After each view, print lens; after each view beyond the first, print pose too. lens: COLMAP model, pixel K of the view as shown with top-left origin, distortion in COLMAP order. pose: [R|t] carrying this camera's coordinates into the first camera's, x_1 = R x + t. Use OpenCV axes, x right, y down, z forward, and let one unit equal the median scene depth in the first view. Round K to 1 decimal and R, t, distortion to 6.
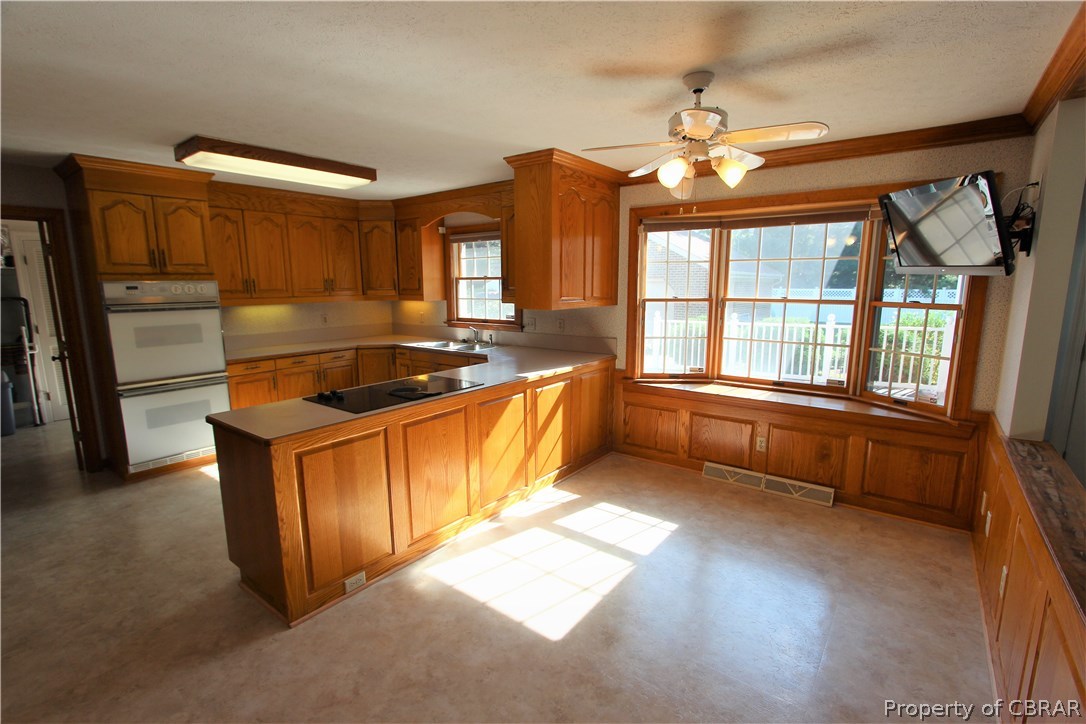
lens RADIAL K [[498.6, 0, 543.5], [0, 498.6, 364.2], [0, 0, 1]] dist [-0.013513, -0.000039]
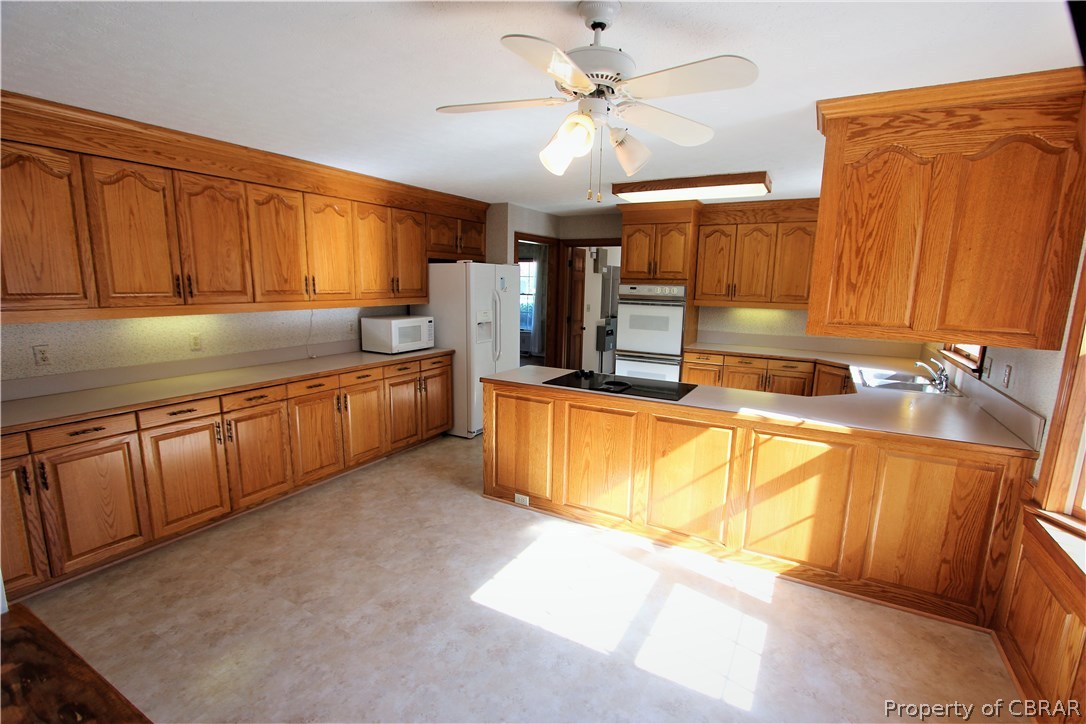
lens RADIAL K [[498.6, 0, 542.8], [0, 498.6, 364.7], [0, 0, 1]] dist [-0.013513, -0.000039]
pose [[0.145483, 0.170707, -0.974522, 0.611502], [-0.181320, 0.972919, 0.143358, -0.093686], [0.972604, 0.155845, 0.172496, 0.496713]]
